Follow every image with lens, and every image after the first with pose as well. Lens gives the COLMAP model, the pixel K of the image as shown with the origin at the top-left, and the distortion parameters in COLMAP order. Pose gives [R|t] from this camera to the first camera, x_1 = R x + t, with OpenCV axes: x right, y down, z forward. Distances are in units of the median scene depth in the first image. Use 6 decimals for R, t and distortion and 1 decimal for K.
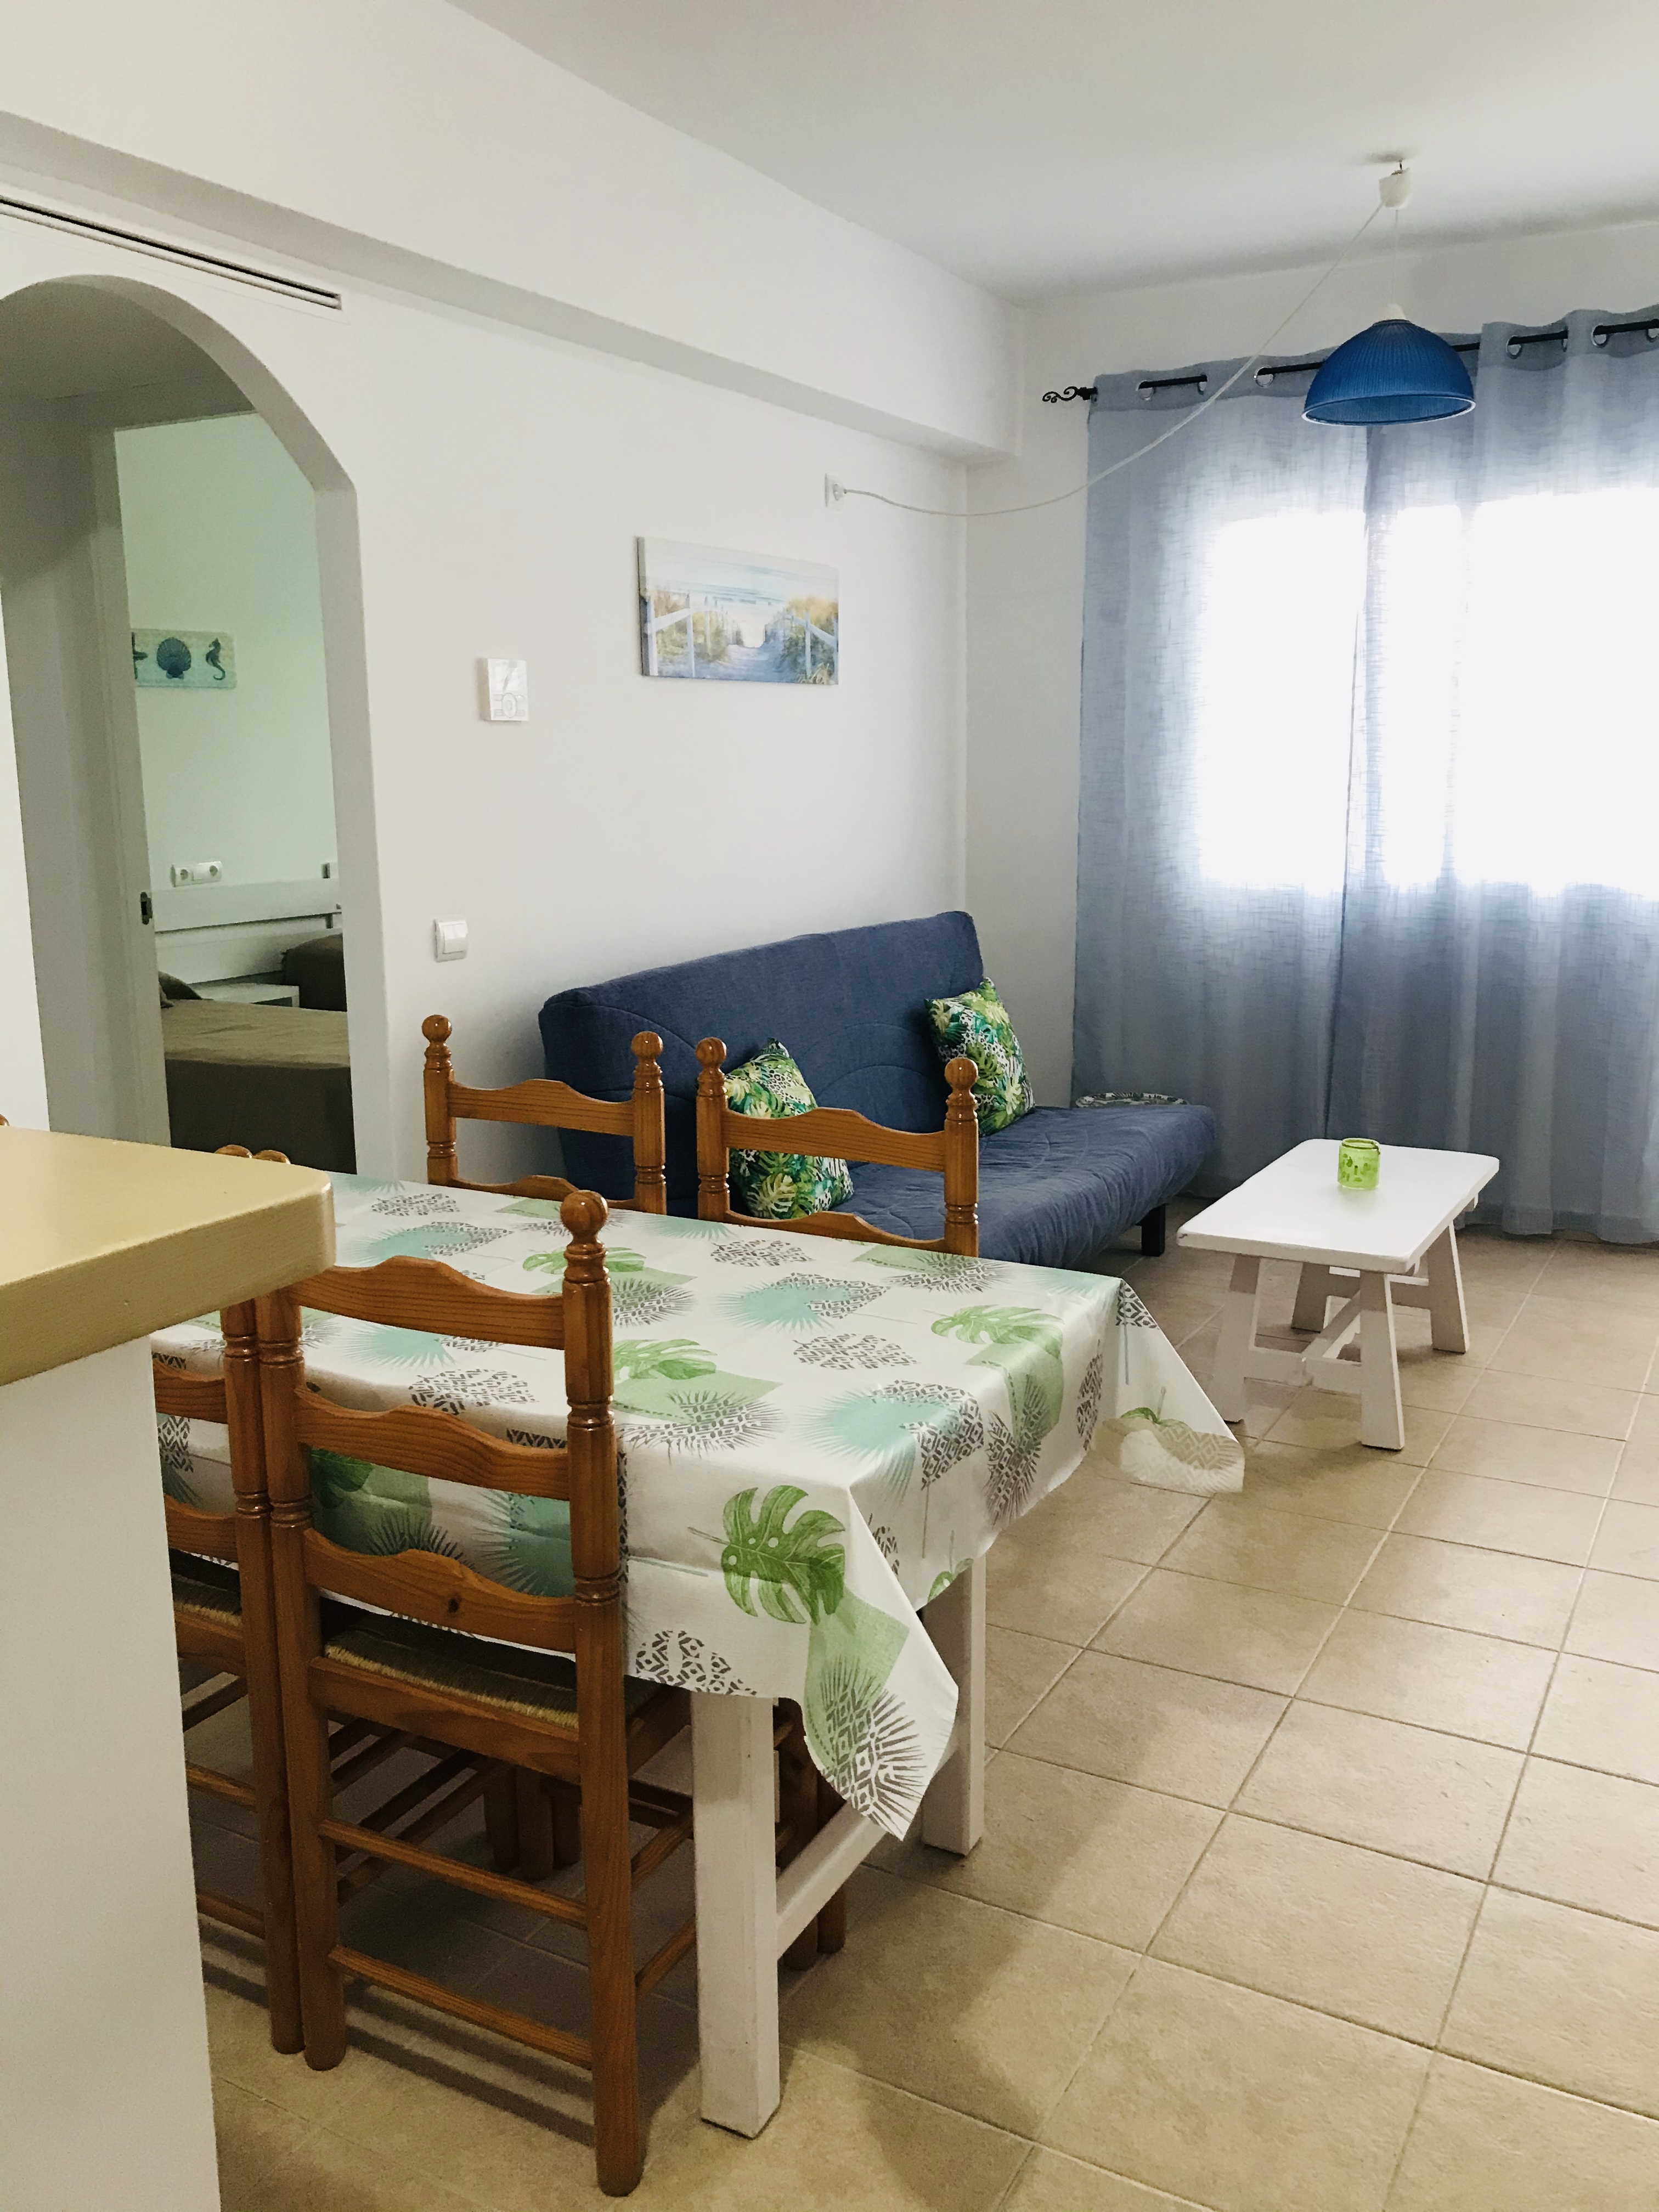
lens RADIAL K [[1813.3, 0, 848.0], [0, 1813.3, 1101.2], [0, 0, 1]] dist [0.064912, -0.173198]
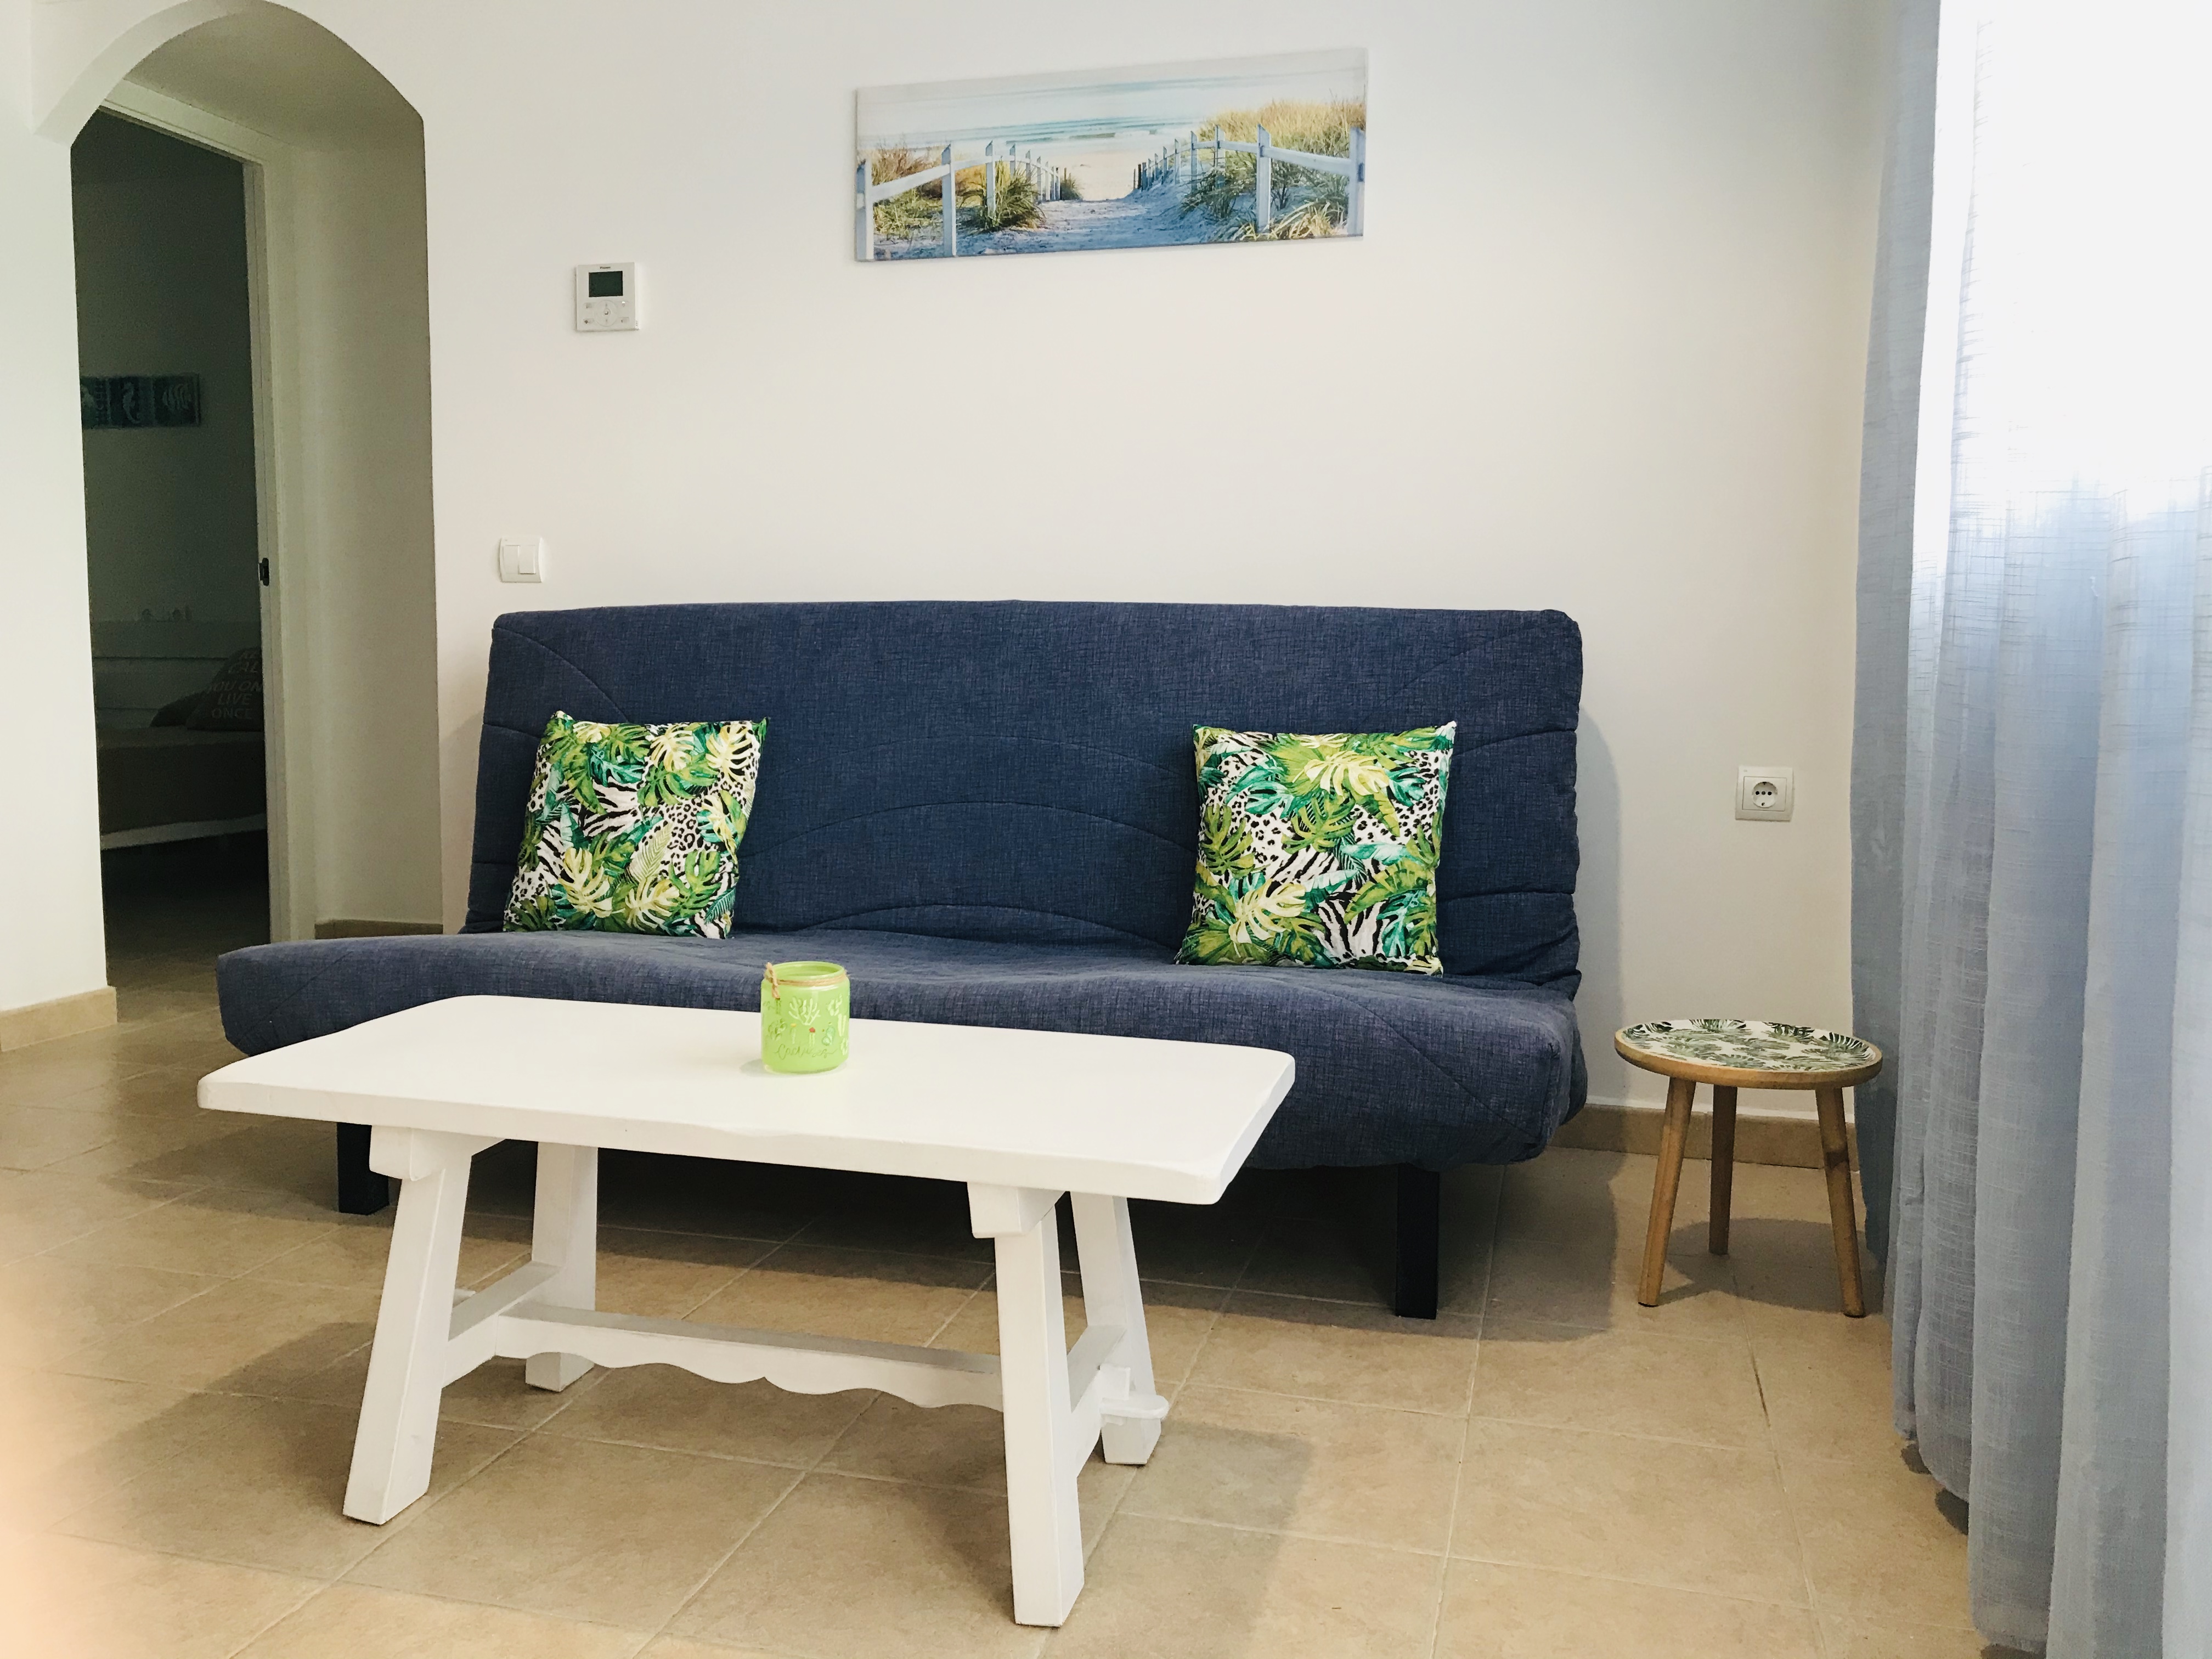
lens RADIAL K [[1822.6, 0, 1104.1], [0, 1822.6, 820.2], [0, 0, 1]] dist [0.039876, -0.008805]
pose [[0.232044, 0.107106, -0.966791, 0.639476], [-0.195808, 0.978716, 0.061431, -0.057779], [0.952793, 0.175050, 0.248077, 0.847351]]
